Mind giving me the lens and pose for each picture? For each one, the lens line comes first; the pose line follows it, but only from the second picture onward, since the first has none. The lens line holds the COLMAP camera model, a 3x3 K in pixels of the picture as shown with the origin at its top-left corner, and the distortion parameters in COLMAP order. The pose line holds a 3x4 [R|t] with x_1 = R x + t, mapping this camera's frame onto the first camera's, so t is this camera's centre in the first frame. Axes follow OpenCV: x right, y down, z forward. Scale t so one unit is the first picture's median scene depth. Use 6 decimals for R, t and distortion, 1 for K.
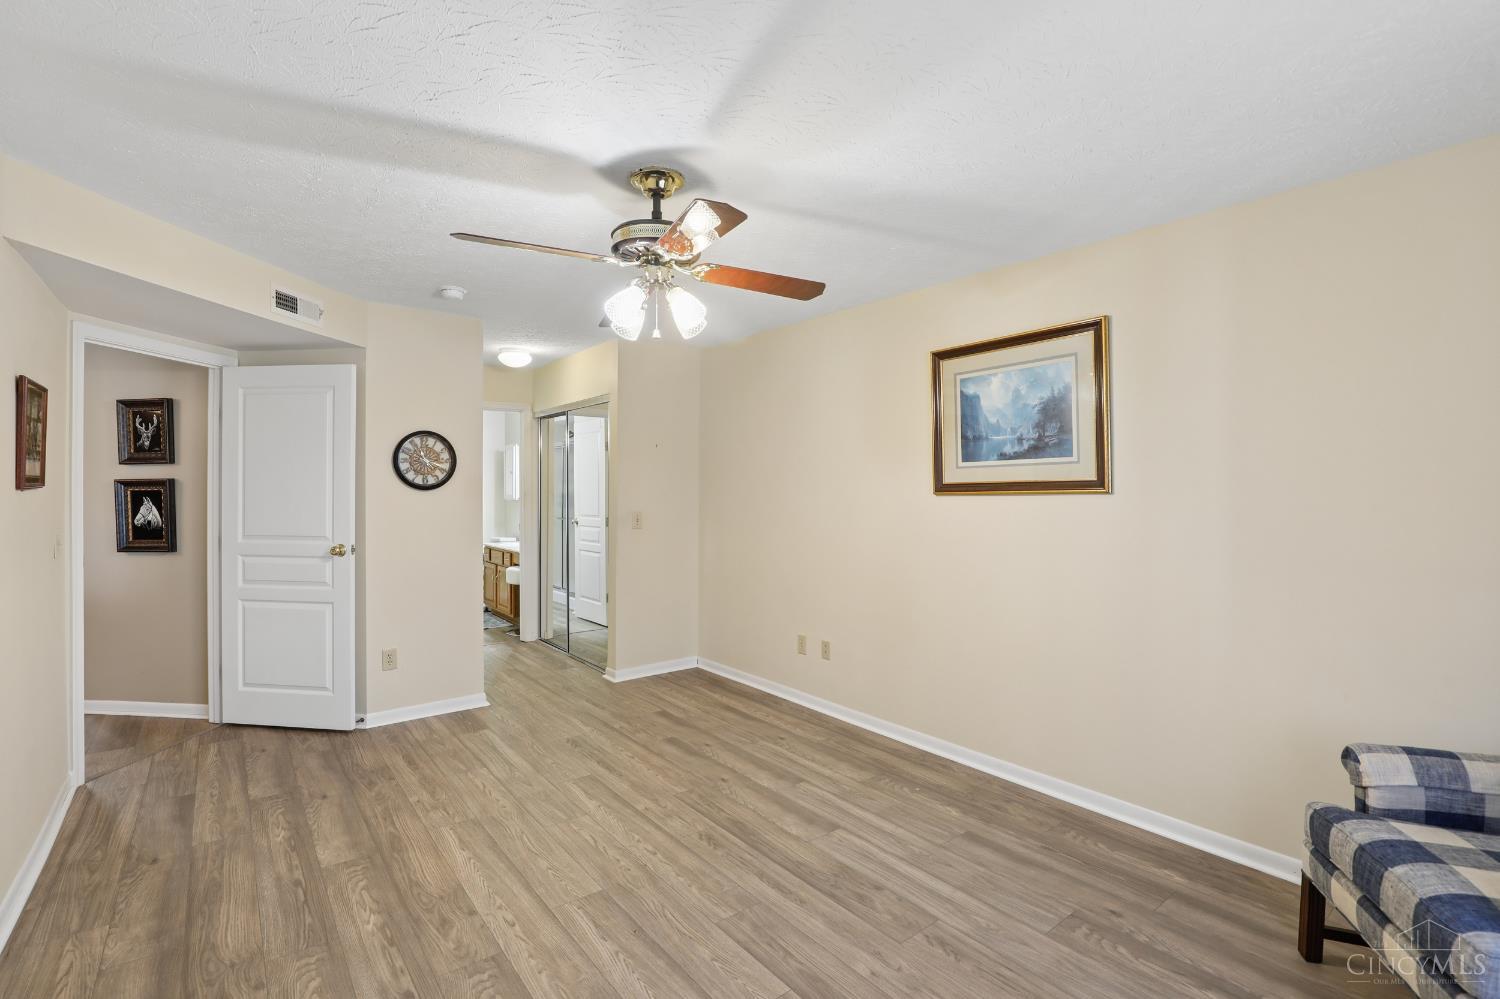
lens RADIAL K [[692.9, 0, 747.8], [0, 692.9, 490.8], [0, 0, 1]] dist [-0.034007, 0.005710]
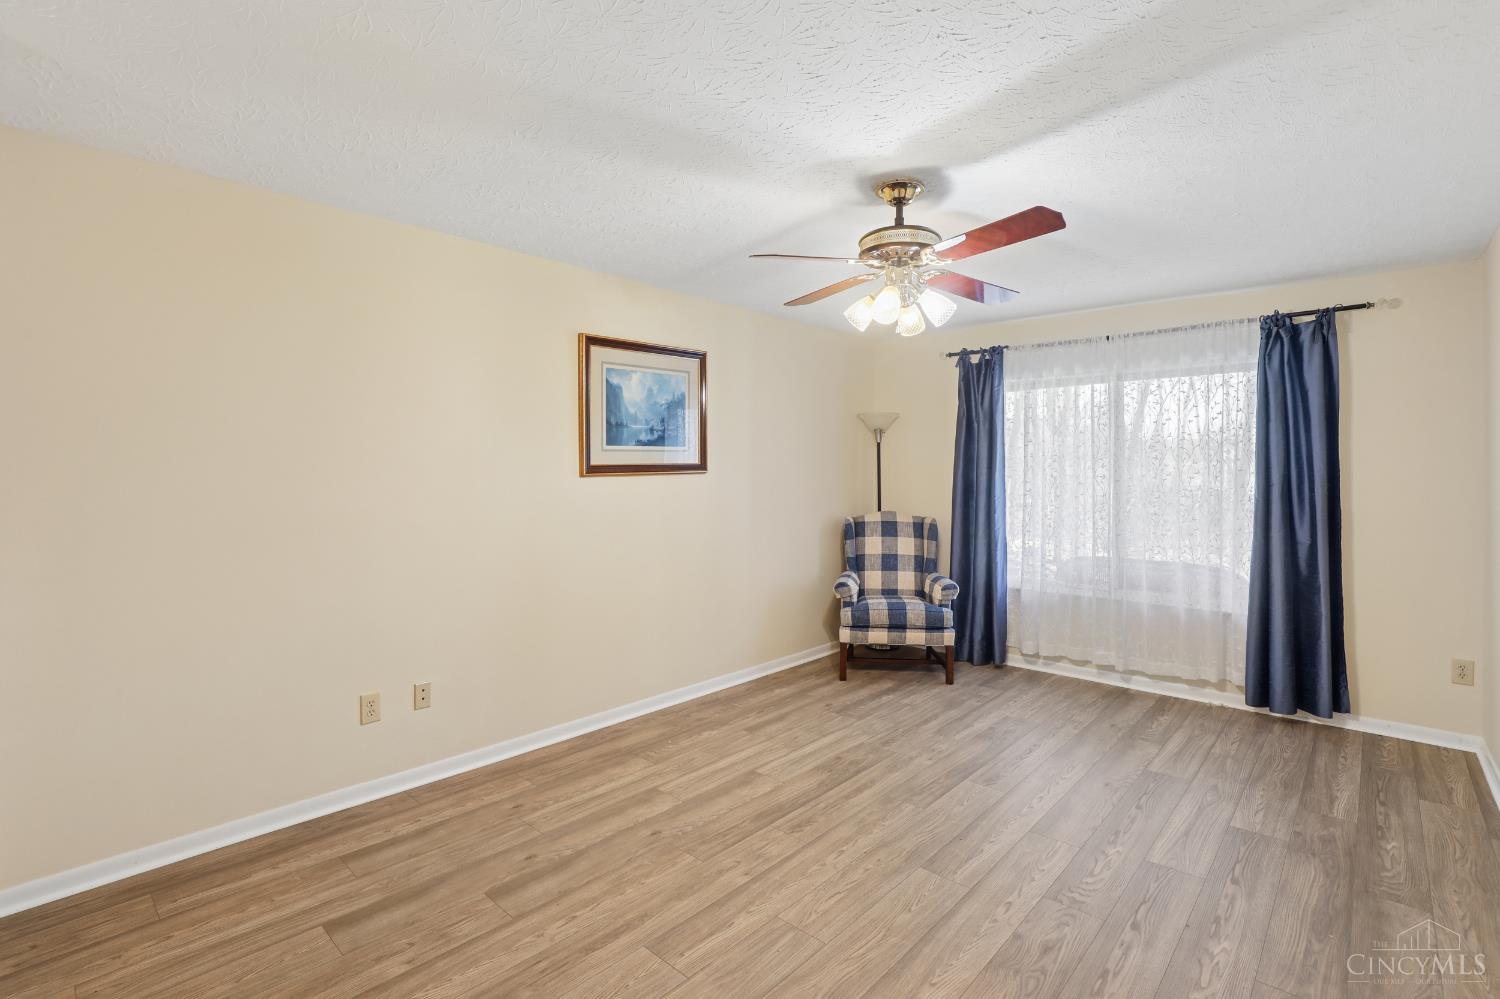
lens RADIAL K [[698.4, 0, 752.9], [0, 698.4, 482.1], [0, 0, 1]] dist [-0.033544, 0.005147]
pose [[-0.167465, -0.018785, 0.985699, -0.851073], [0.002082, 0.999809, 0.019407, -0.005937], [-0.985876, 0.005302, -0.167394, 1.029454]]
